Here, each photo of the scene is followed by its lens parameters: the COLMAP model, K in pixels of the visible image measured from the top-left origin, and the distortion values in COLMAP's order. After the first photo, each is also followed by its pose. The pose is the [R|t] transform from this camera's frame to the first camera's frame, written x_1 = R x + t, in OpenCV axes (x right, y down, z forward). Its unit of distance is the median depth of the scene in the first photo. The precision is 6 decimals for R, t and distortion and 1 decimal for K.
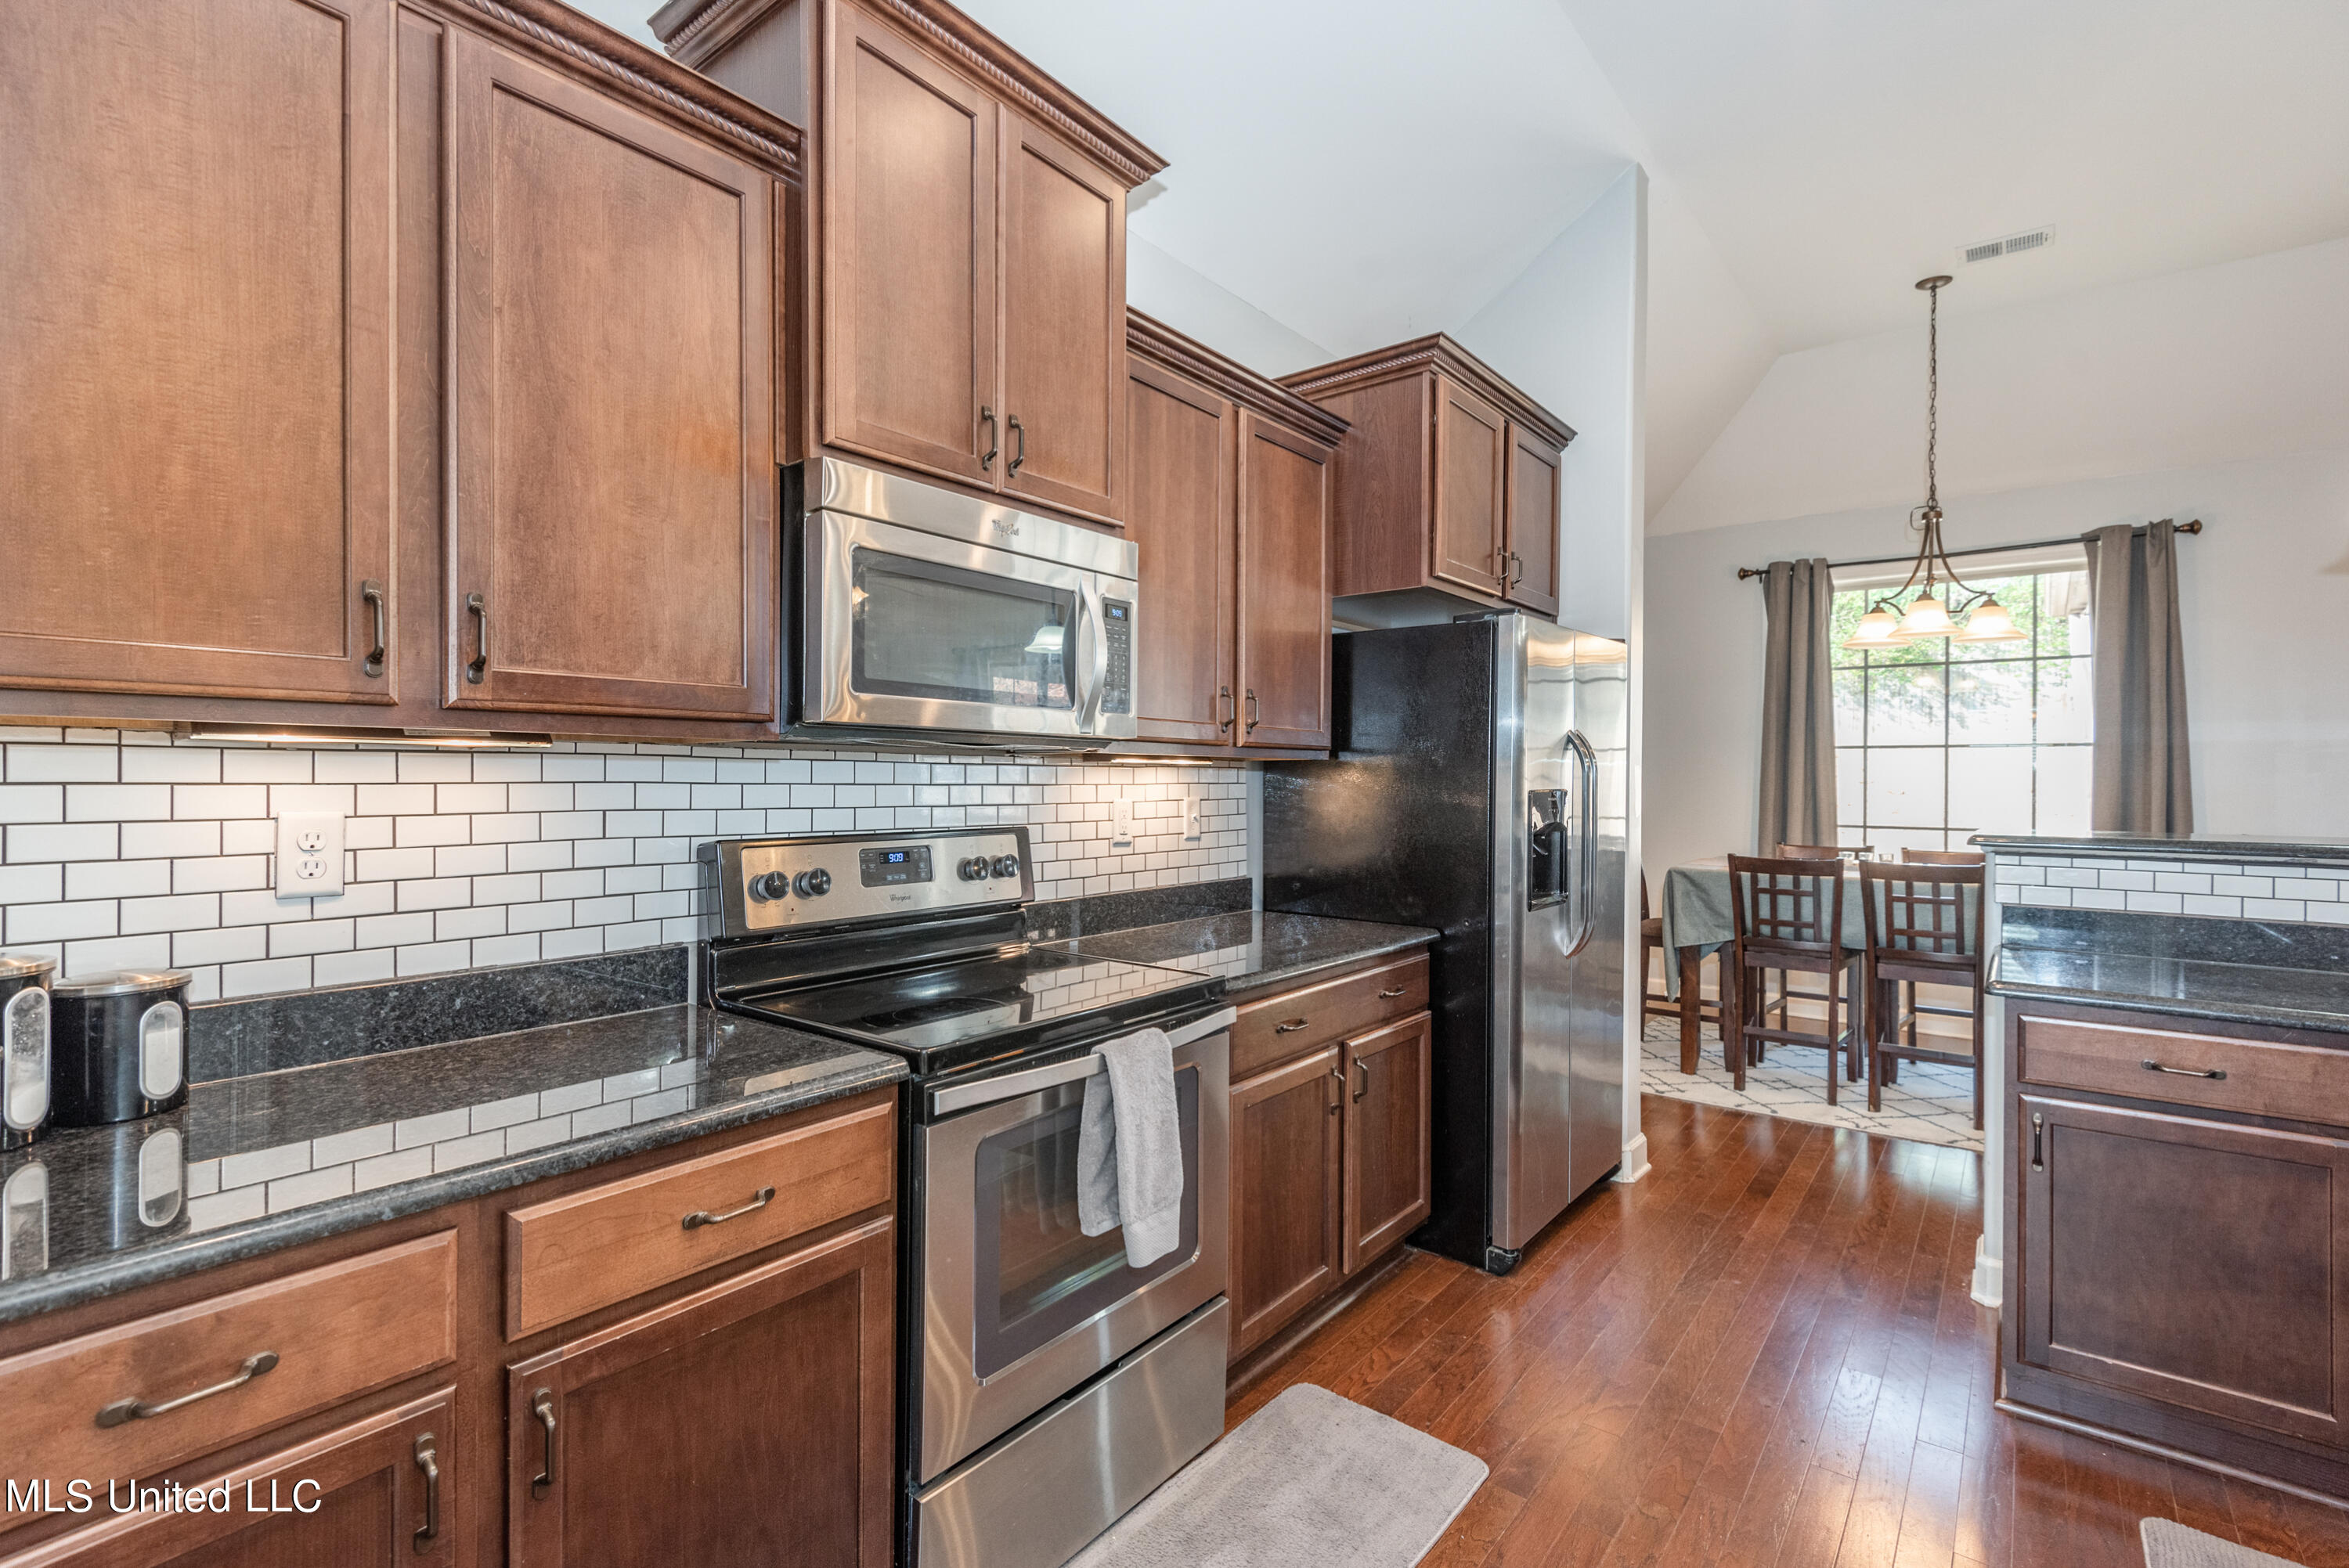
lens RADIAL K [[1070.1, 0, 1158.5], [0, 1070.1, 787.7], [0, 0, 1]] dist [0.019828, -0.011521]
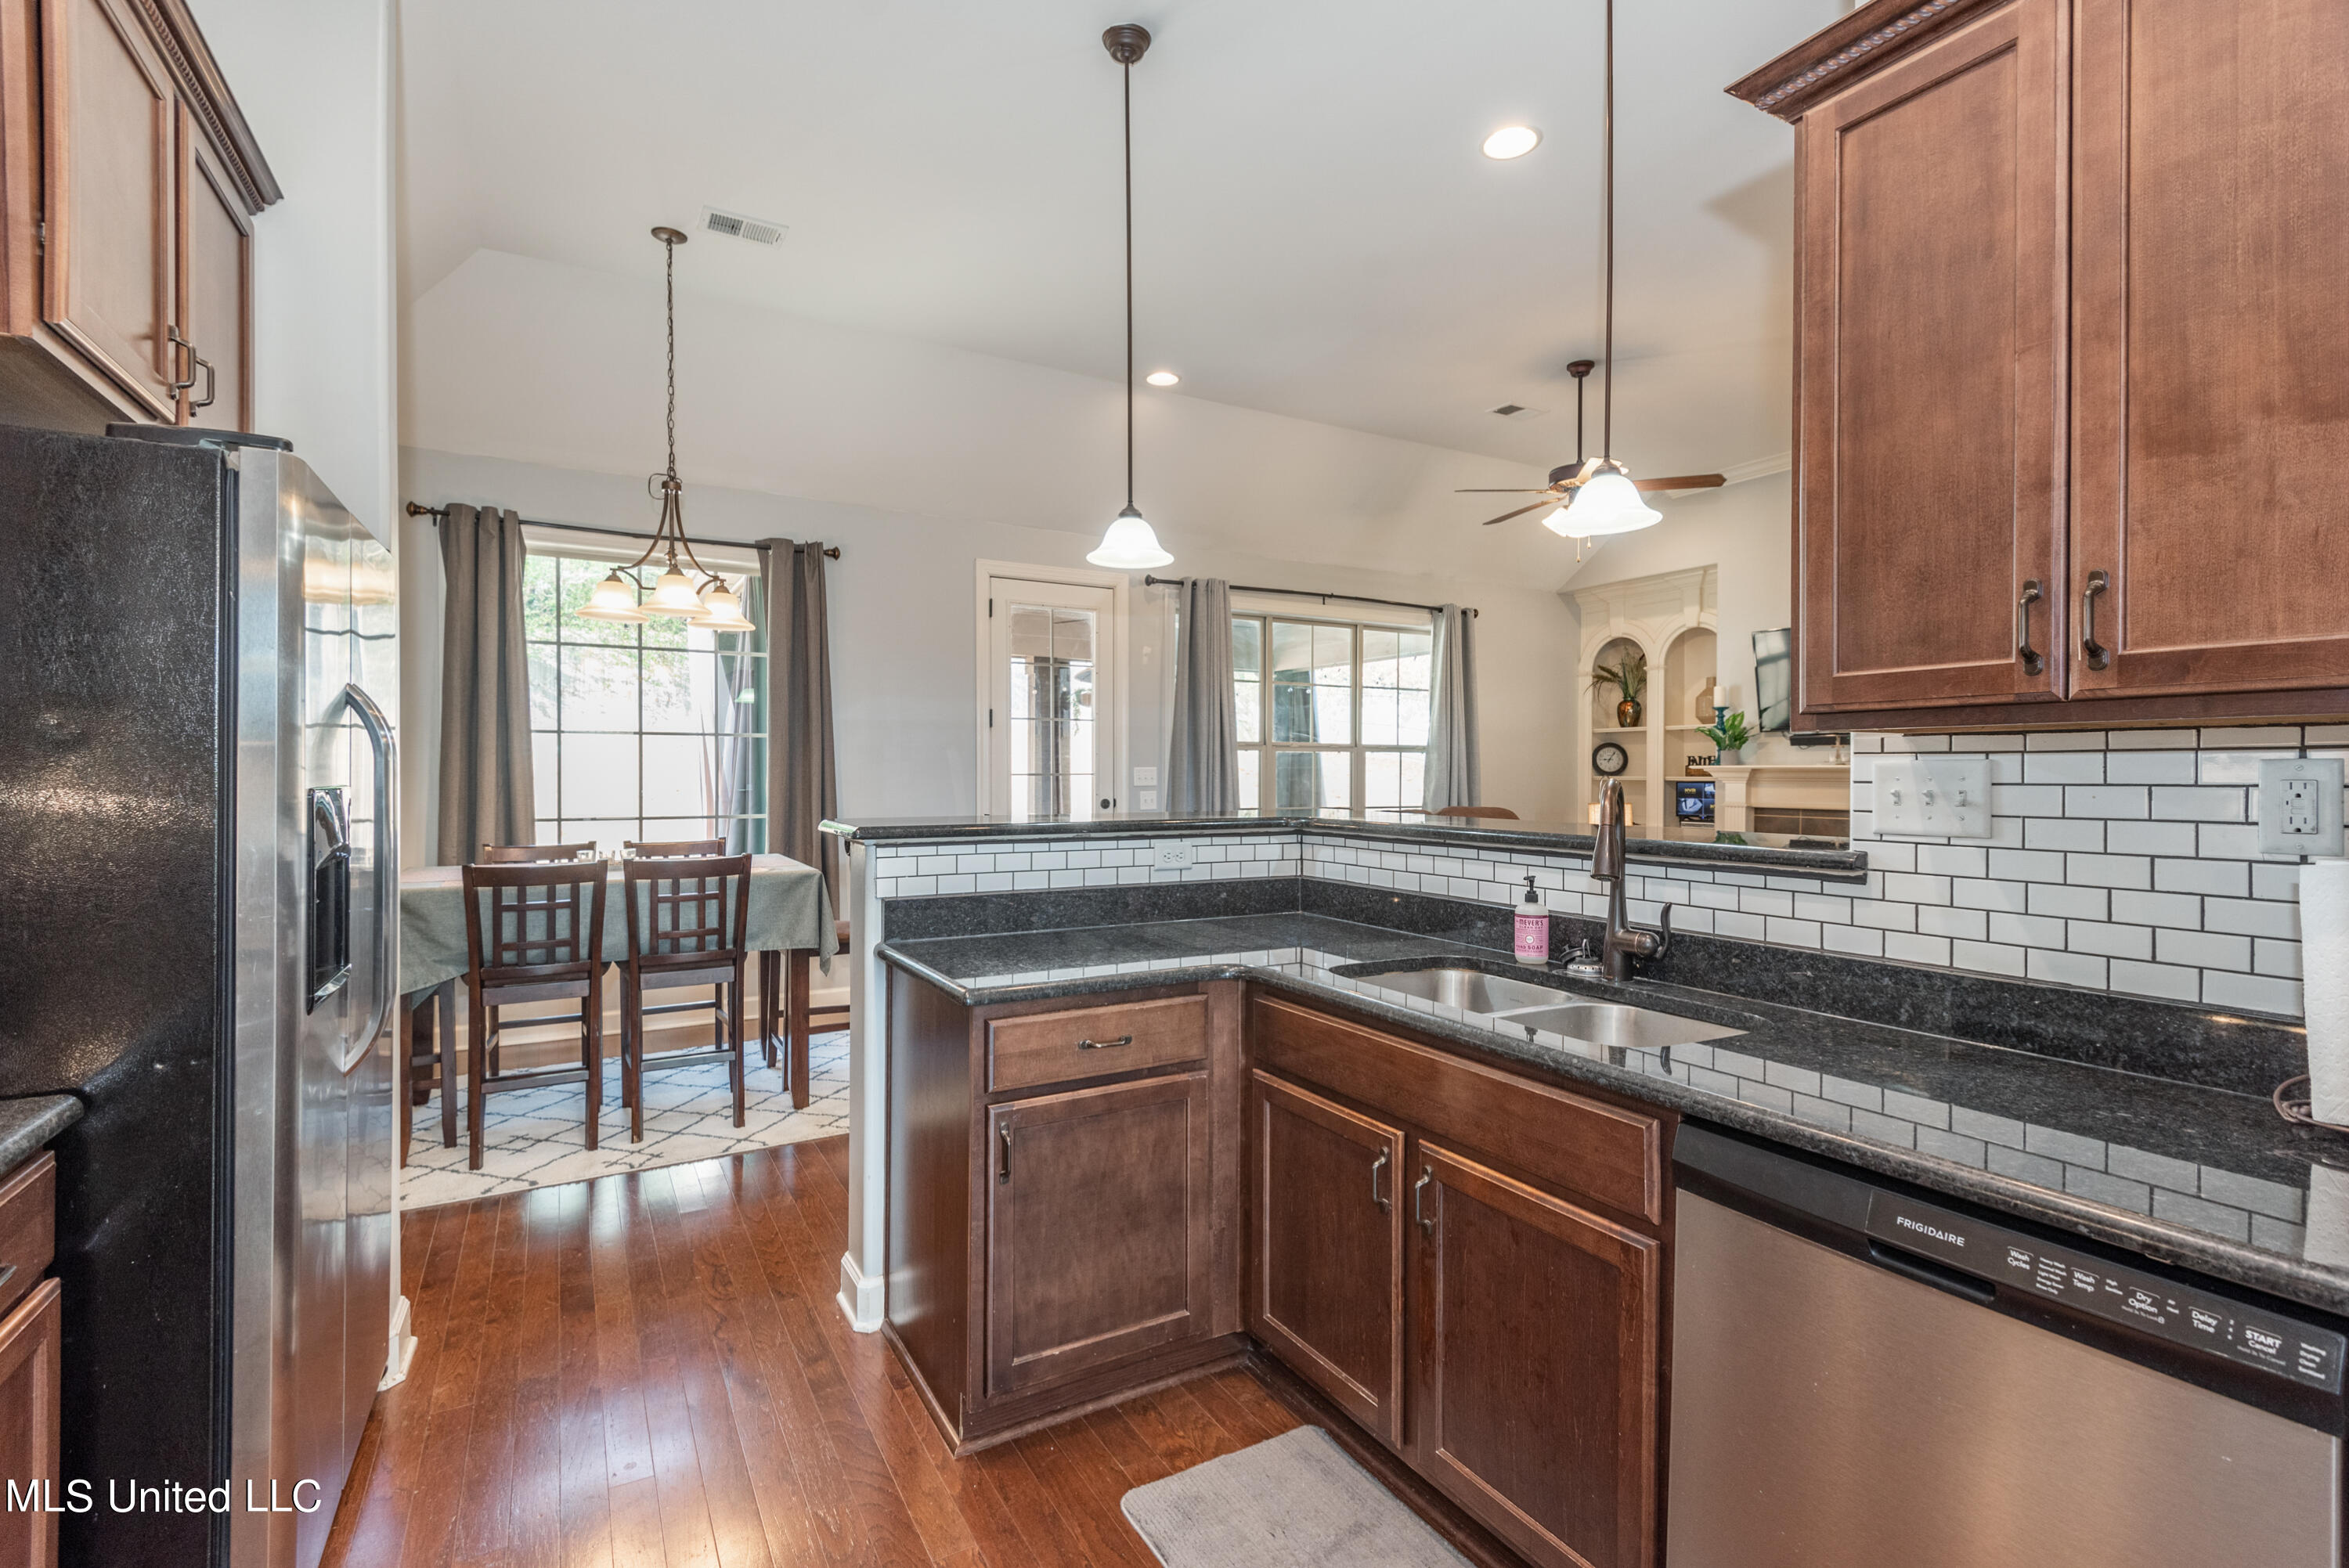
lens RADIAL K [[1070.1, 0, 1182.1], [0, 1070.1, 784.0], [0, 0, 1]] dist [0.019828, -0.011521]
pose [[0.359367, -0.014668, 0.933081, 0.001231], [0.007914, 0.999888, 0.012670, -0.002127], [-0.933163, 0.002831, 0.359443, 0.264014]]
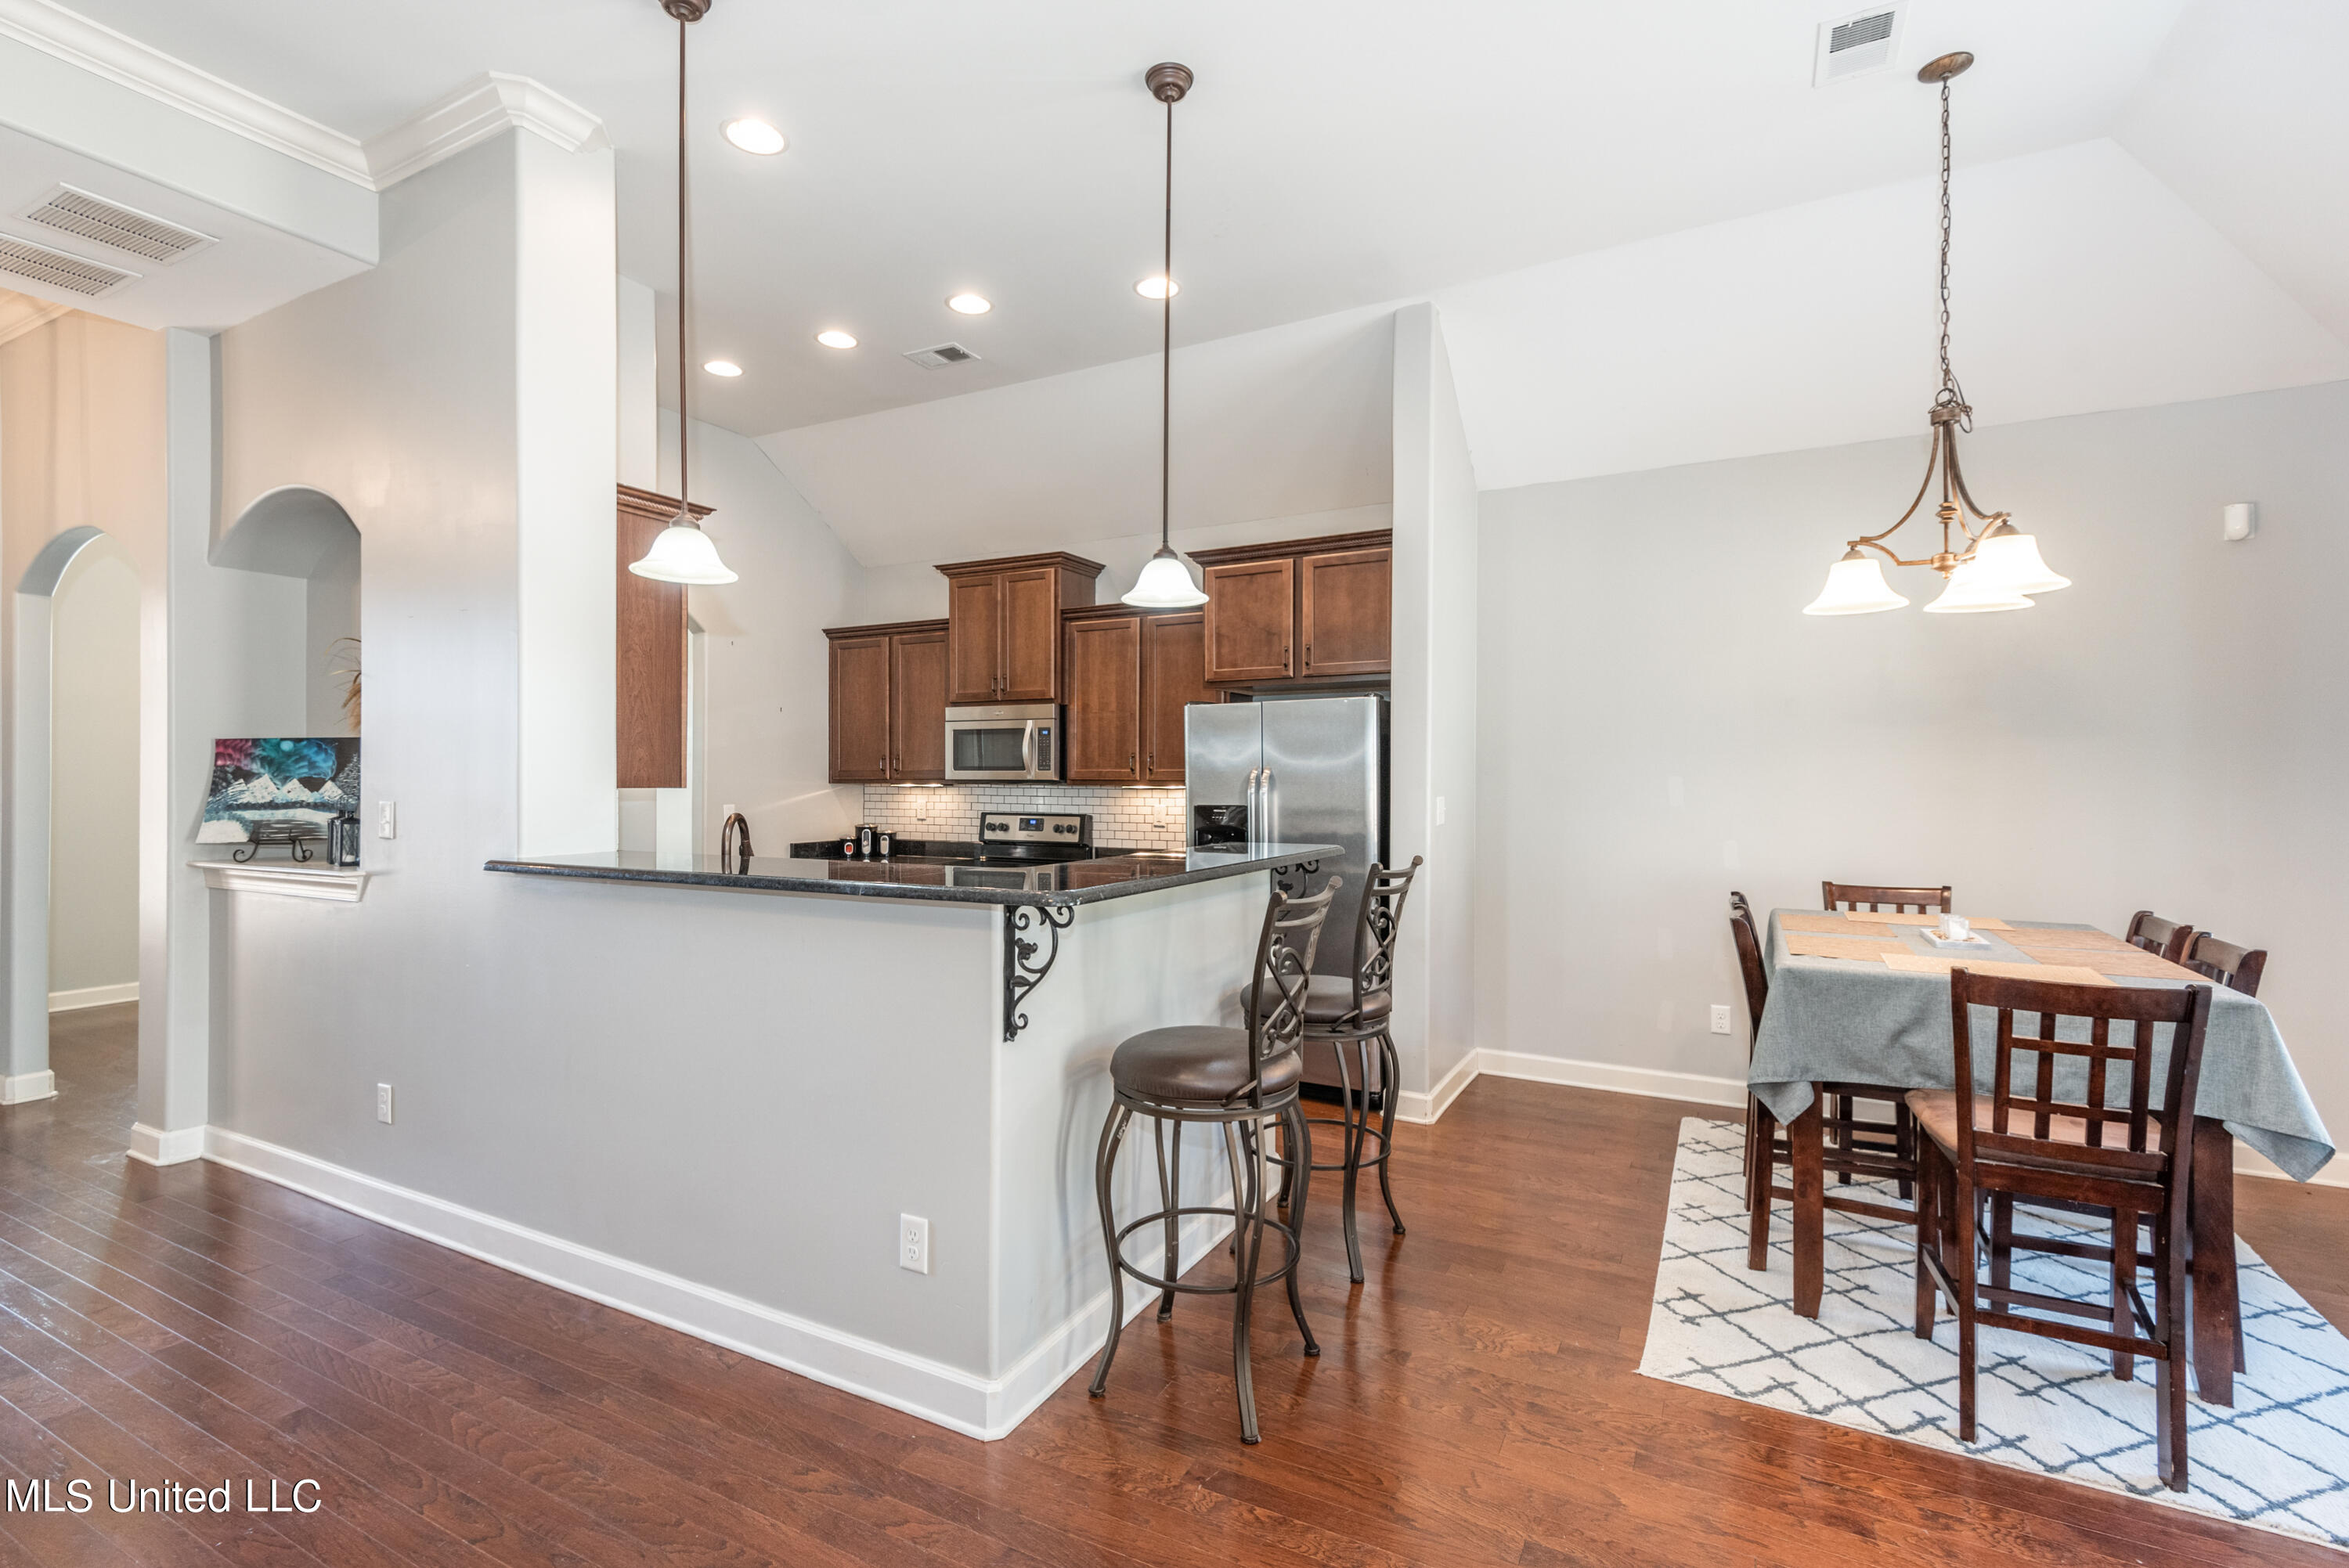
lens RADIAL K [[1070.1, 0, 1170.7], [0, 1070.1, 778.8], [0, 0, 1]] dist [0.019828, -0.011521]
pose [[0.187577, -0.001980, -0.982248, 1.302452], [-0.009114, 0.999951, -0.003756, -0.021245], [0.982208, 0.009657, 0.187549, 0.406776]]
